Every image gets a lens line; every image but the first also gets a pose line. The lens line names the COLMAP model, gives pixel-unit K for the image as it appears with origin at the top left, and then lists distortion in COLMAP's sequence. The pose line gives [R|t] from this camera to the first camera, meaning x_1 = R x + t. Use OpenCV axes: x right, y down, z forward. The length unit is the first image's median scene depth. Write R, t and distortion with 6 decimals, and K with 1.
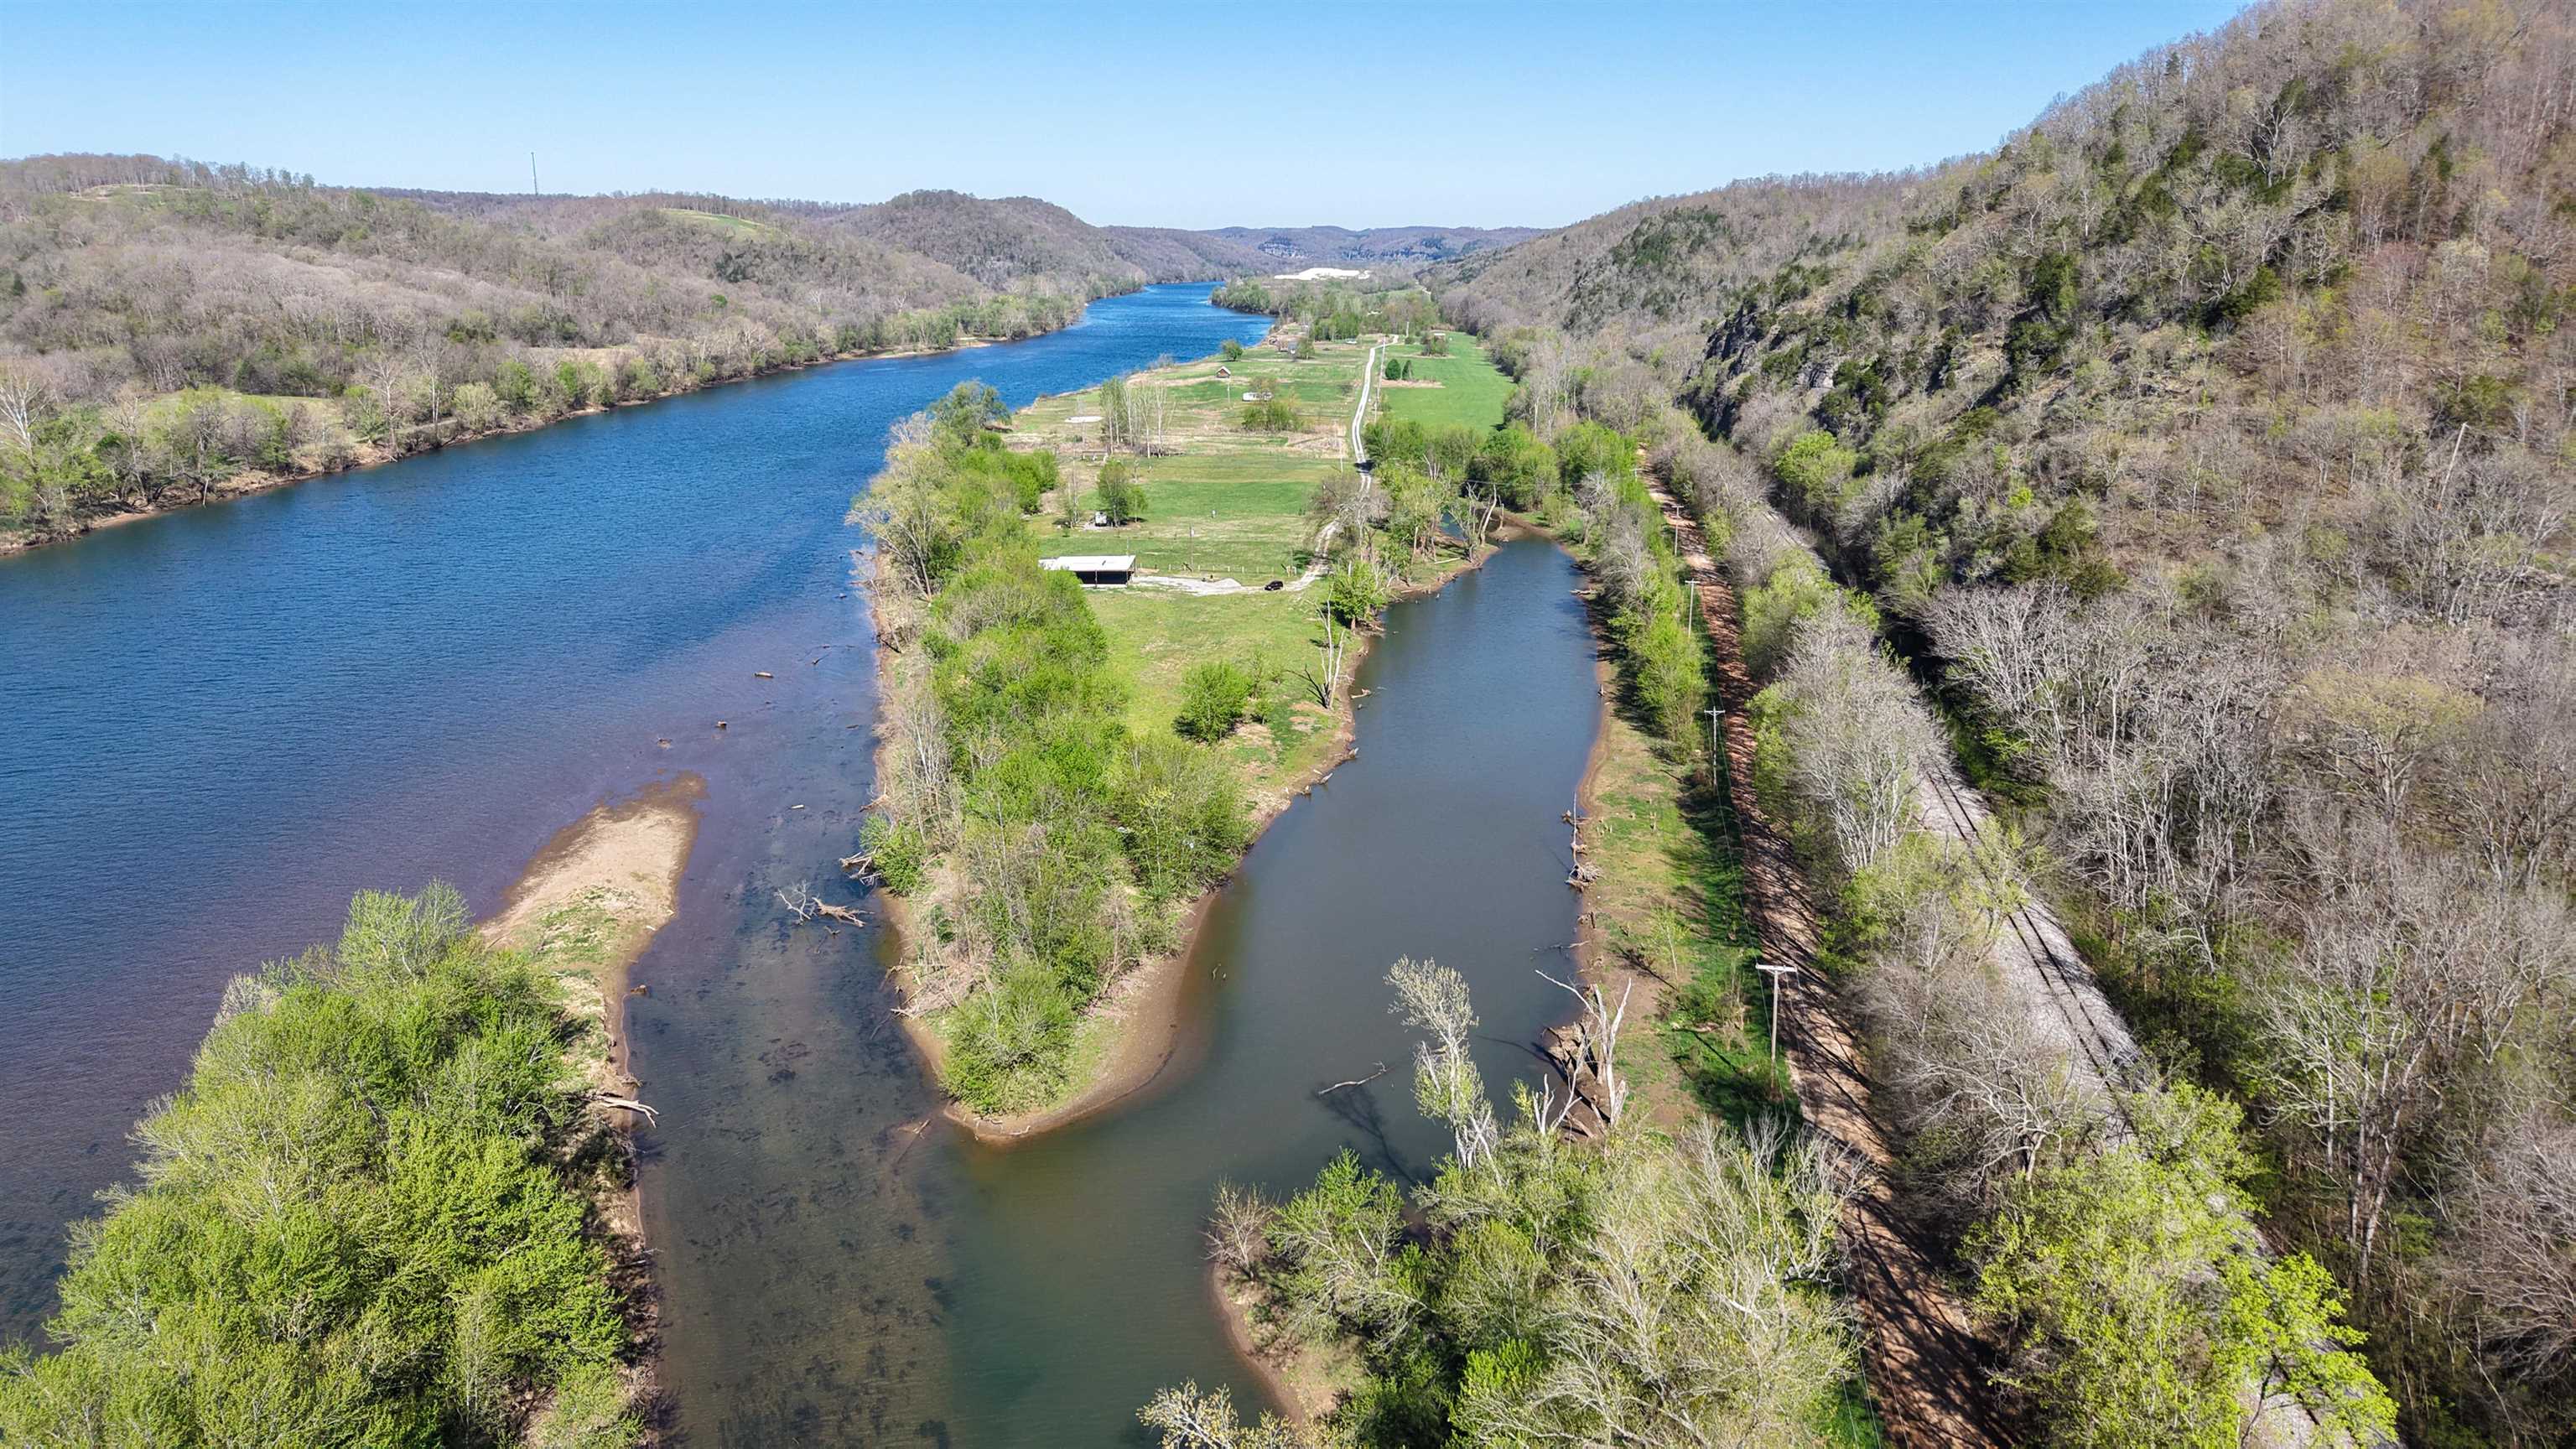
lens RADIAL K [[1732.5, 0, 1274.9], [0, 1732.5, 740.4], [0, 0, 1]] dist [0.038586, -0.042374]
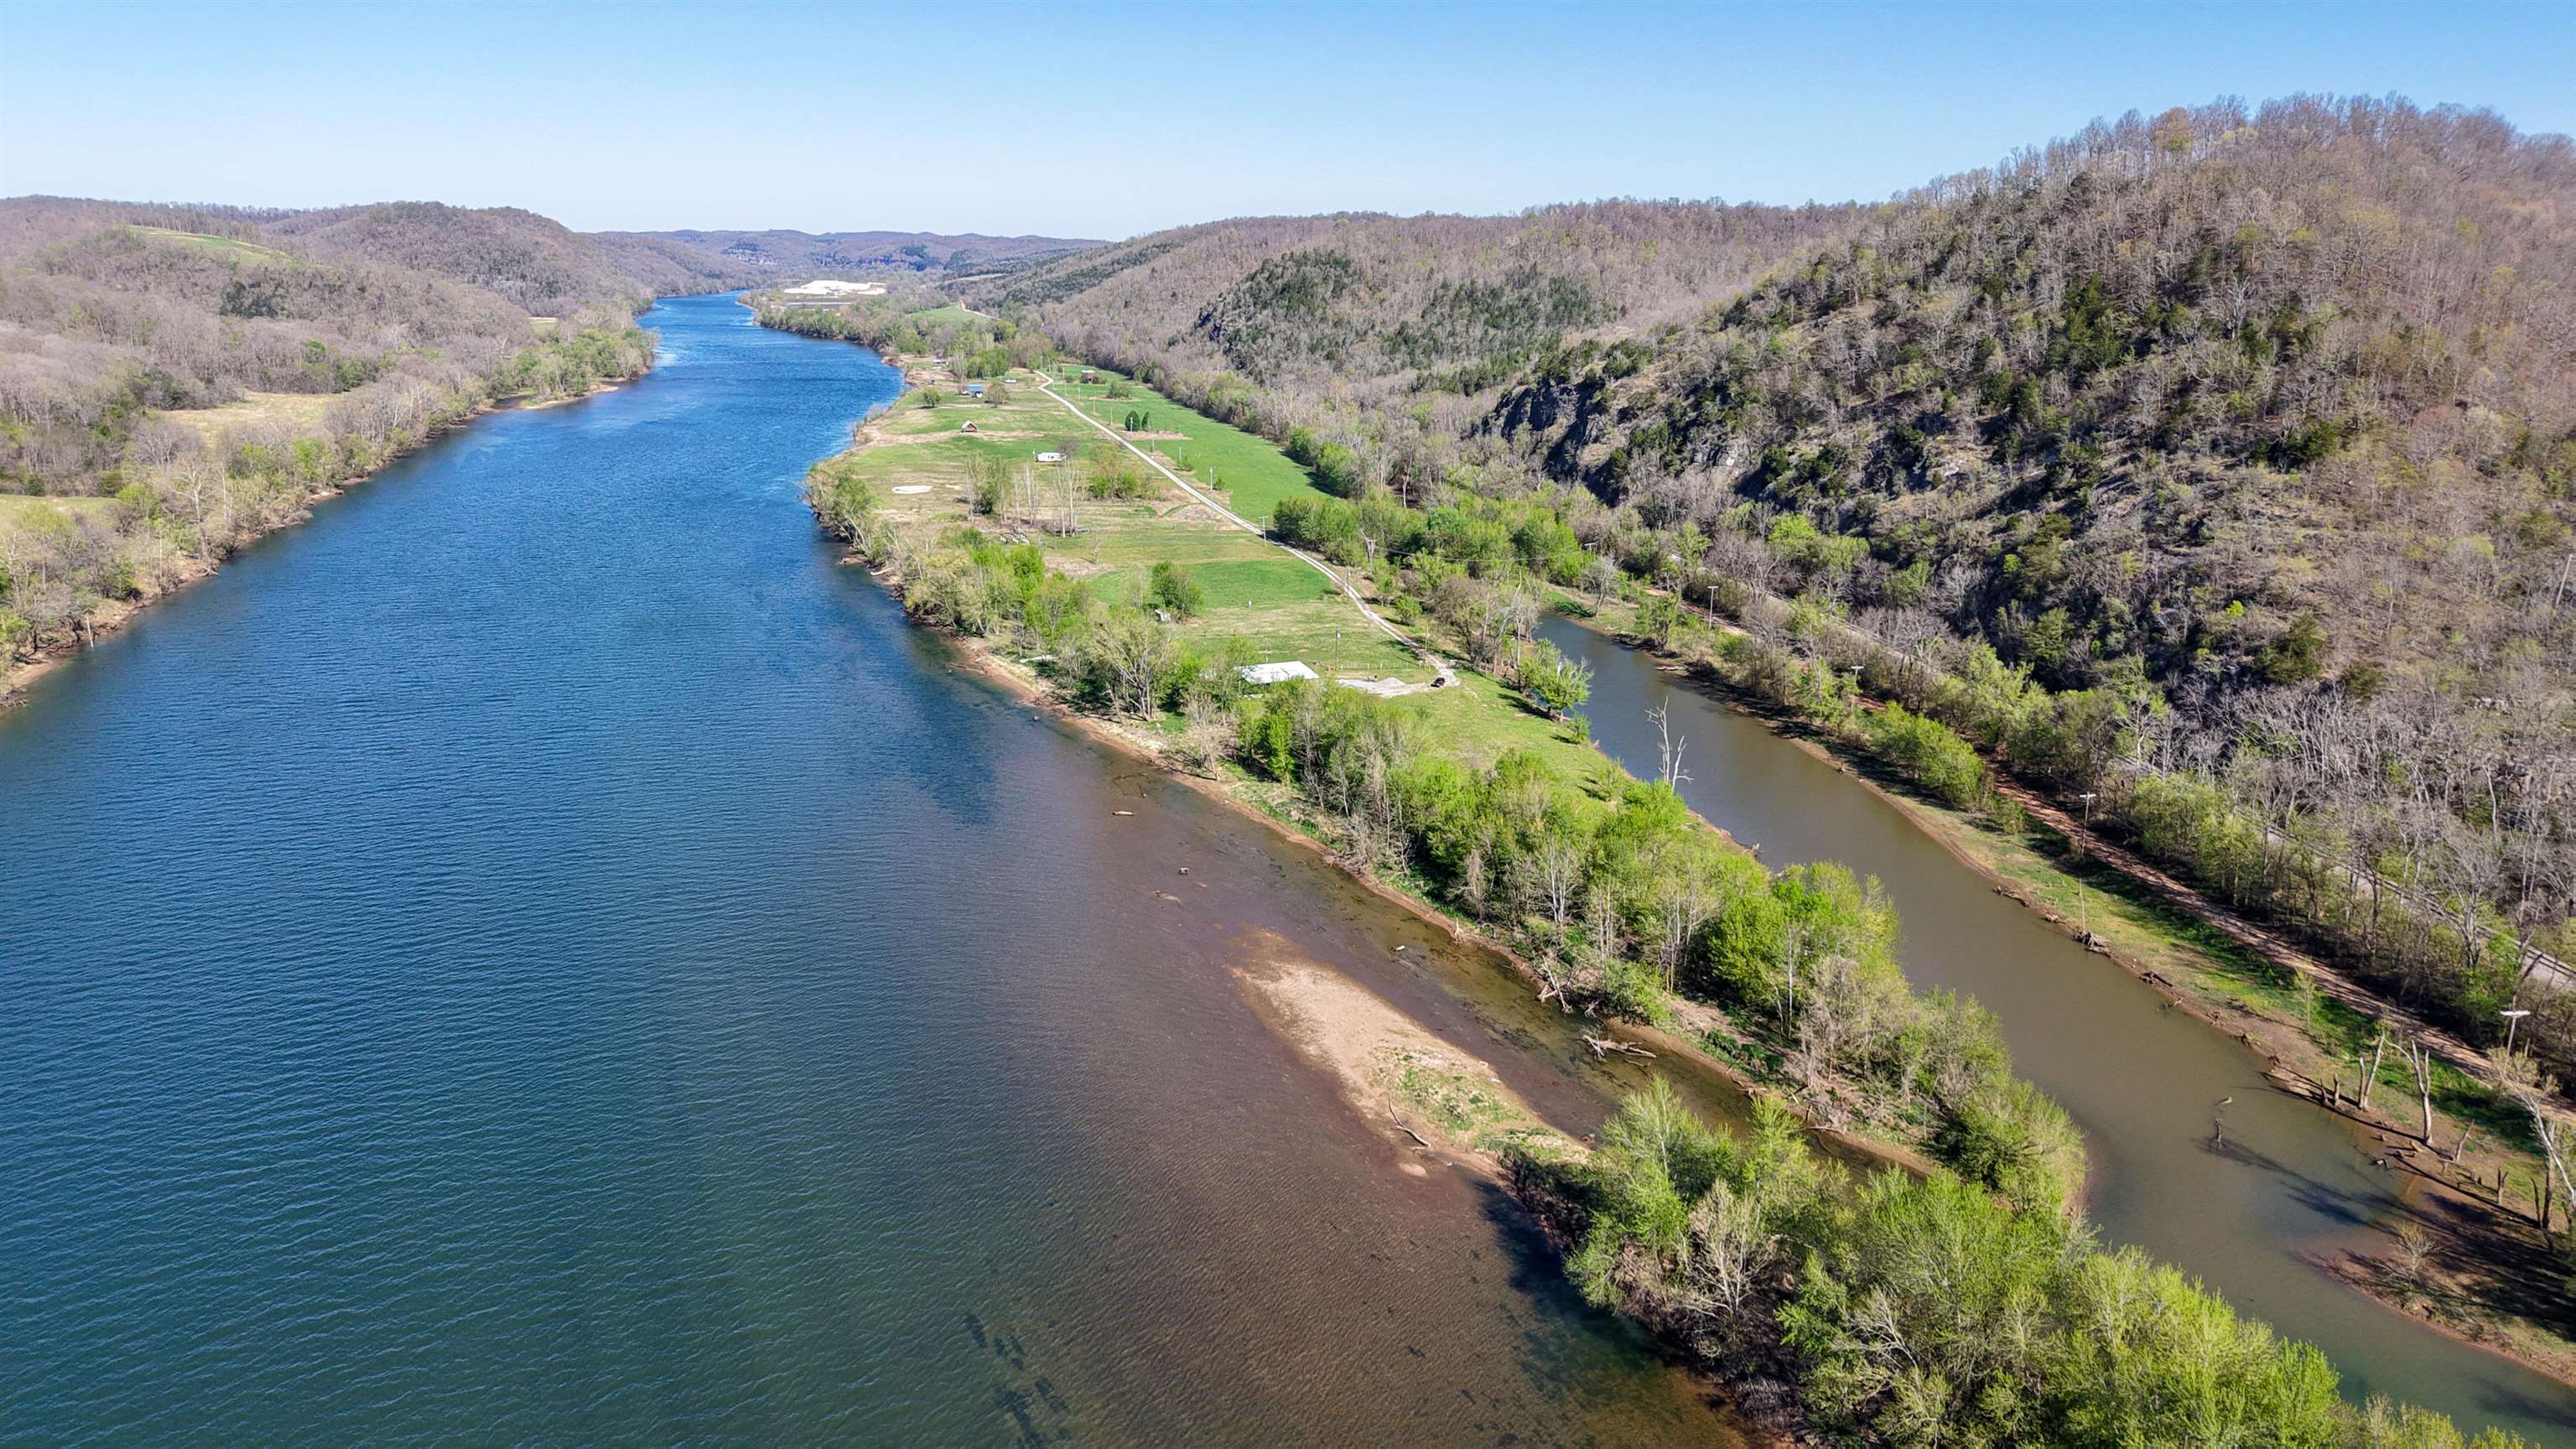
lens RADIAL K [[1732.5, 0, 1274.9], [0, 1732.5, 740.4], [0, 0, 1]] dist [0.038586, -0.042374]
pose [[0.953565, -0.075027, 0.291694, -0.170484], [0.075528, 0.997098, 0.009560, -0.028538], [-0.291565, 0.012915, 0.956464, -0.009706]]
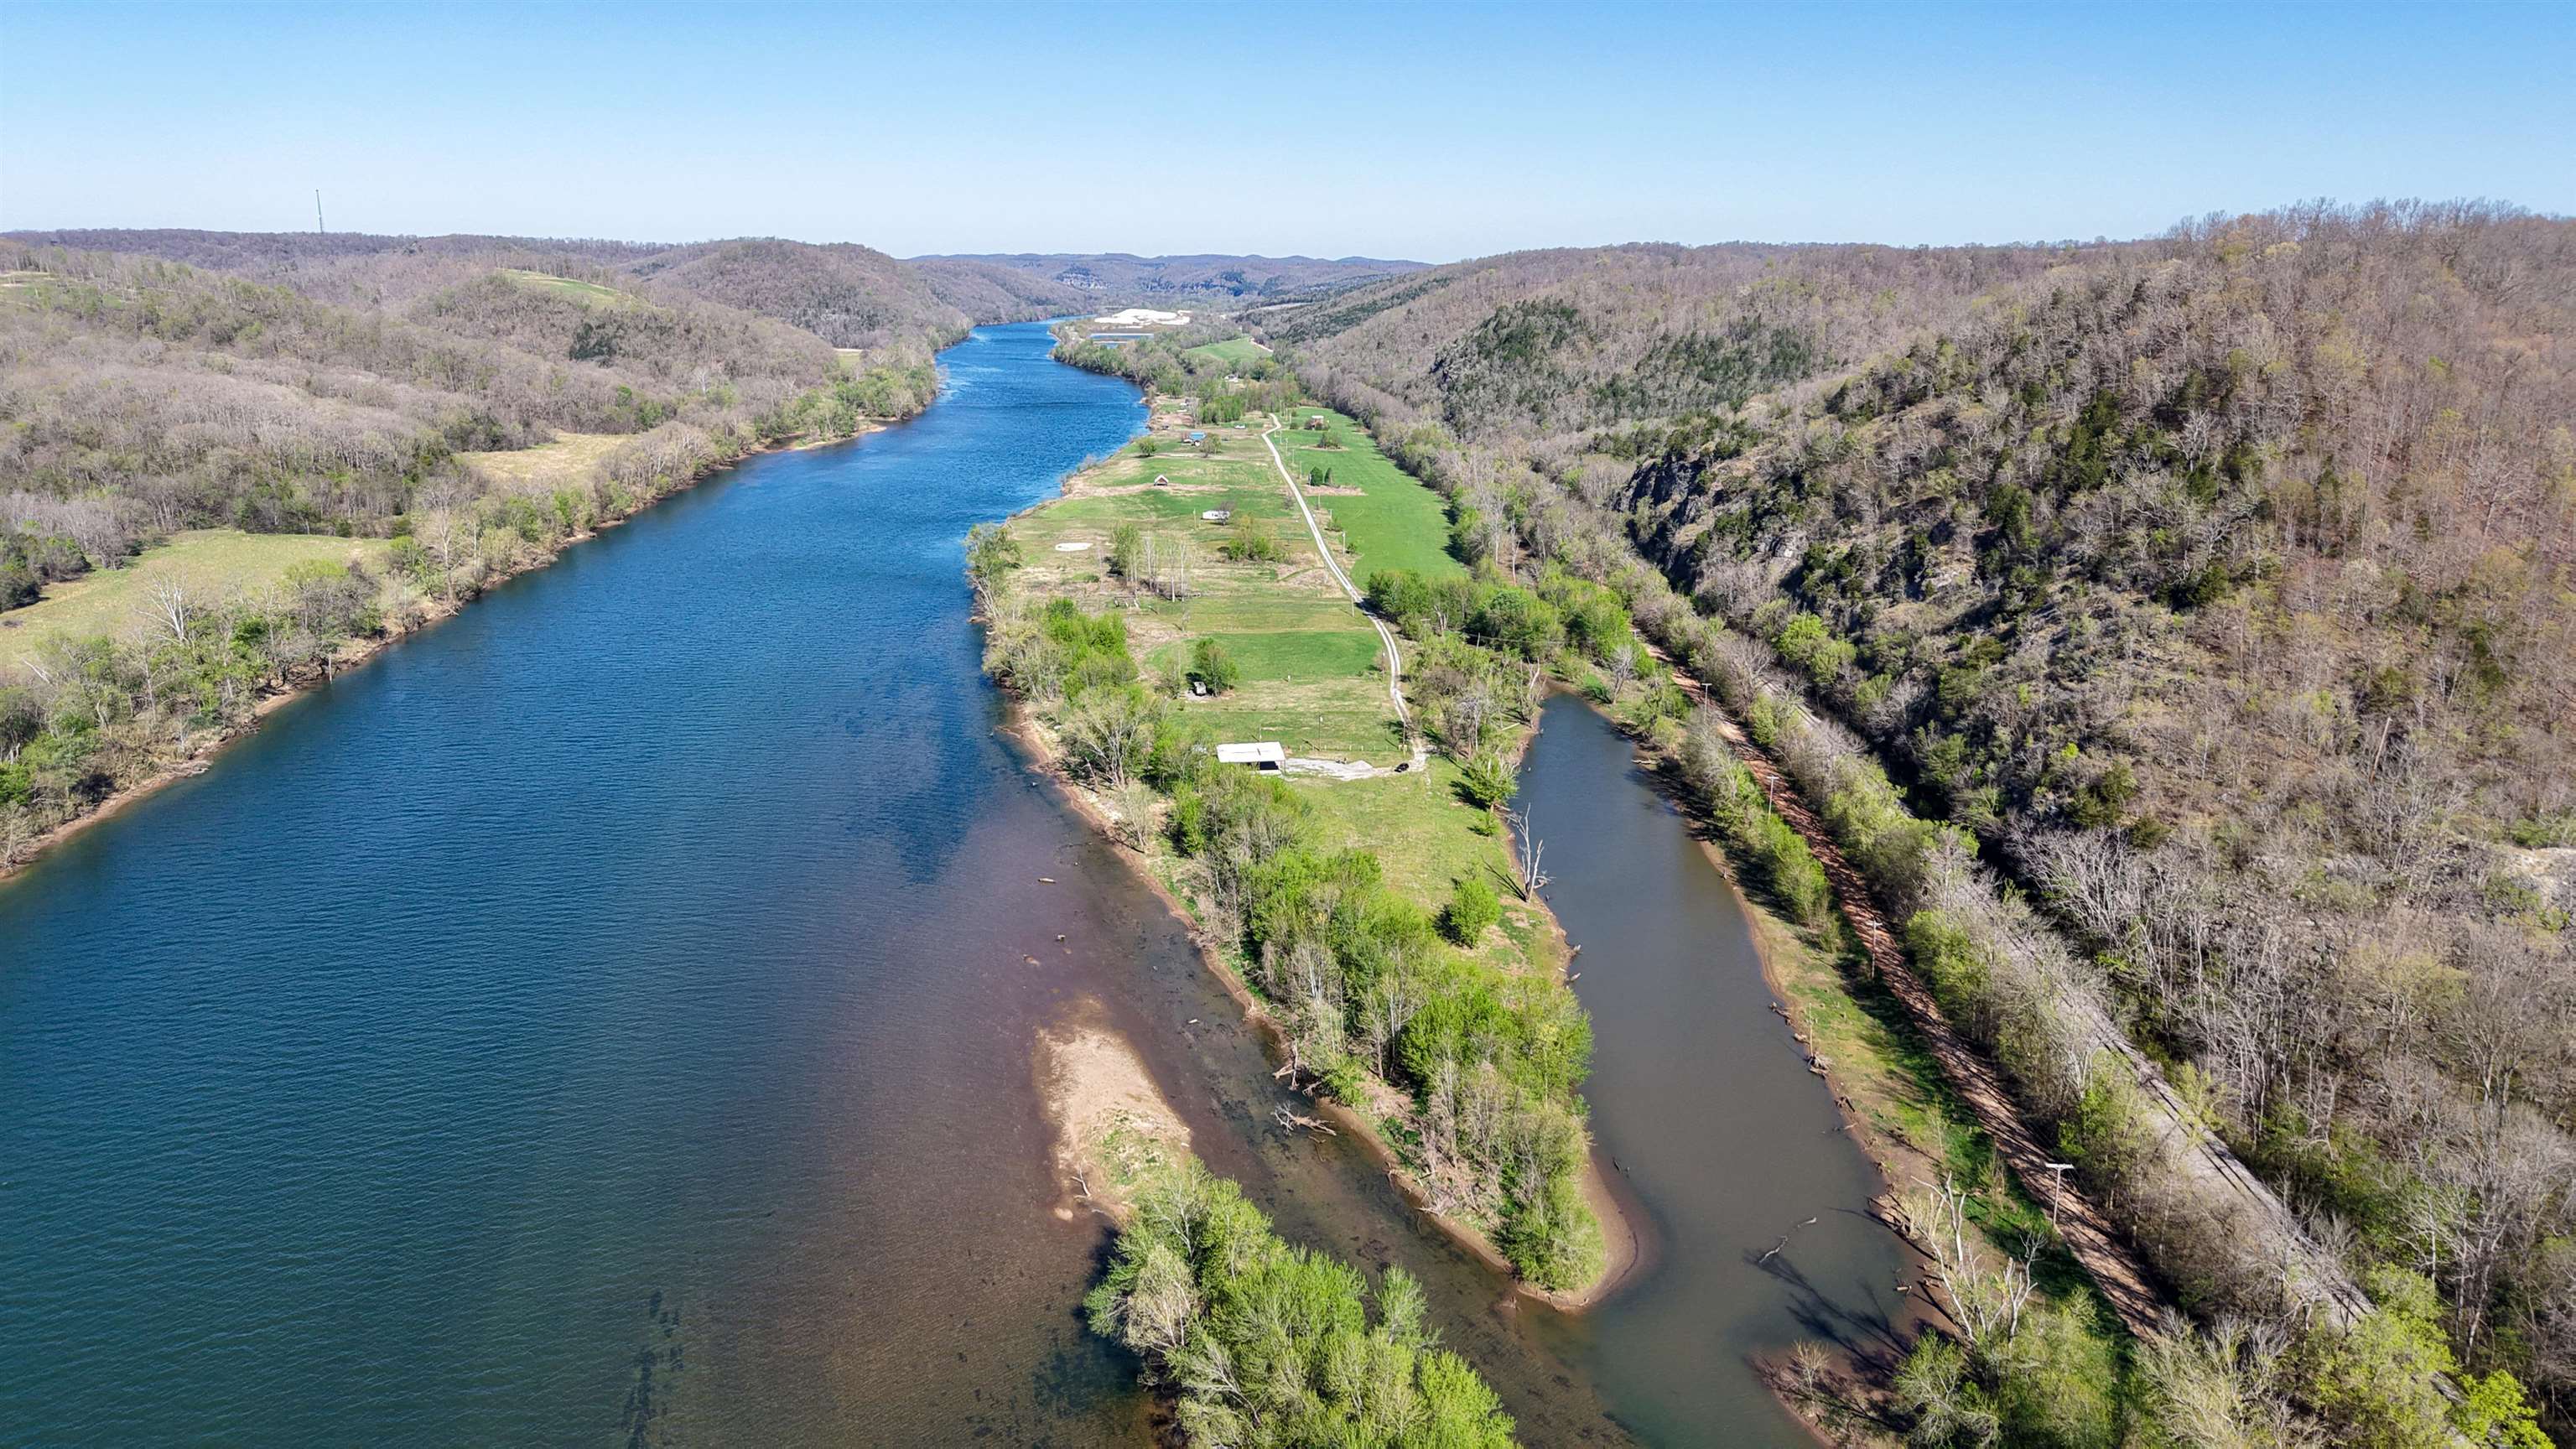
lens RADIAL K [[1732.5, 0, 1274.9], [0, 1732.5, 740.4], [0, 0, 1]] dist [0.038586, -0.042374]
pose [[0.992592, -0.026824, 0.118495, -0.092554], [0.028015, 0.999572, -0.008394, -0.040654], [-0.118219, 0.011651, 0.992919, -0.073867]]
